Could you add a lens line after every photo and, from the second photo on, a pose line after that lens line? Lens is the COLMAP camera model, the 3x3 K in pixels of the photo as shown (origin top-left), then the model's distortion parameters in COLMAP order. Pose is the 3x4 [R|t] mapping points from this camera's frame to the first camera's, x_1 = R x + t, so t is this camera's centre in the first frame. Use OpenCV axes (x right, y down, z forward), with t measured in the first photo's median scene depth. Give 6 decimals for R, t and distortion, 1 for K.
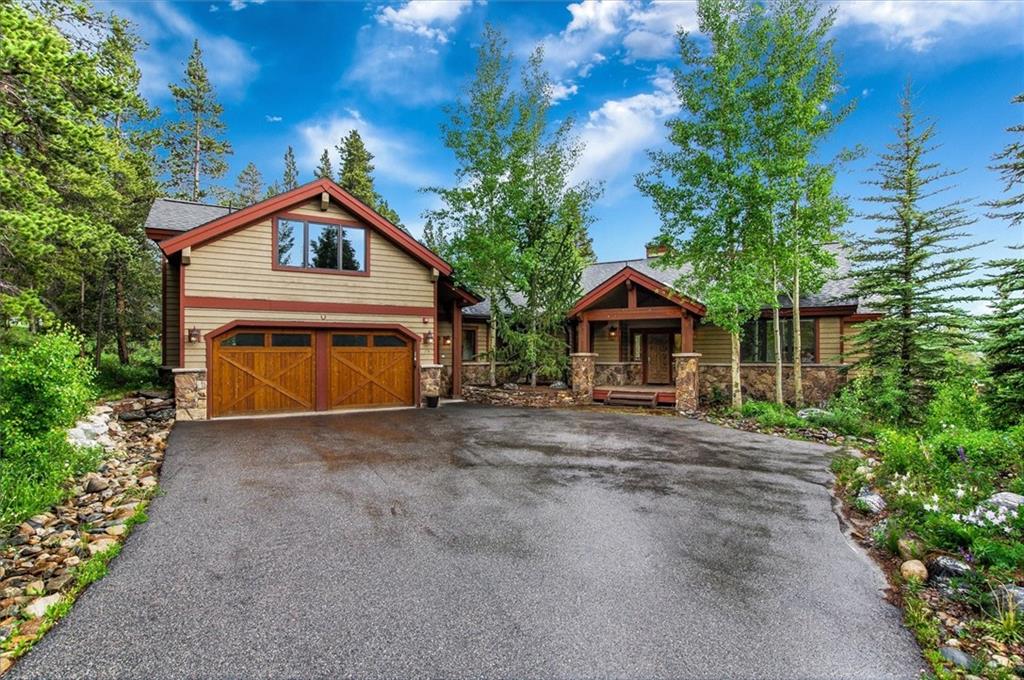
lens RADIAL K [[457.7, 0, 524.0], [0, 457.7, 356.3], [0, 0, 1]] dist [-0.015212, 0.000470]
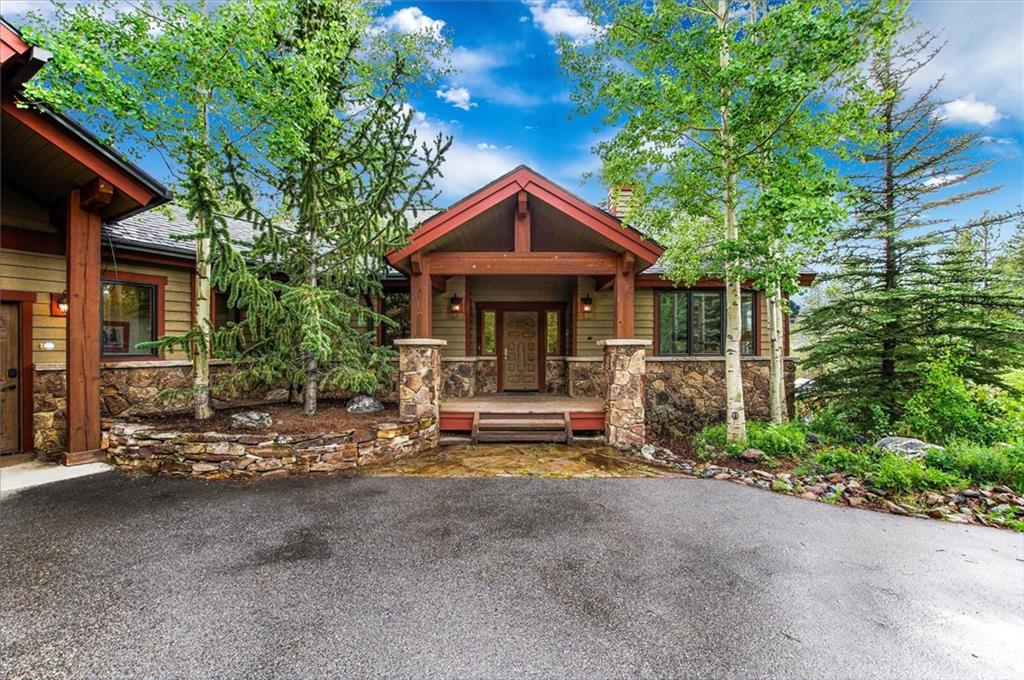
lens RADIAL K [[460.0, 0, 512.0], [0, 460.0, 340.0], [0, 0, 1]] dist [-0.000249, 0.000159]
pose [[0.882670, 0.007011, 0.469941, -0.016968], [0.003551, 0.999761, -0.021586, 0.005016], [-0.469980, 0.020722, 0.882434, 0.519588]]
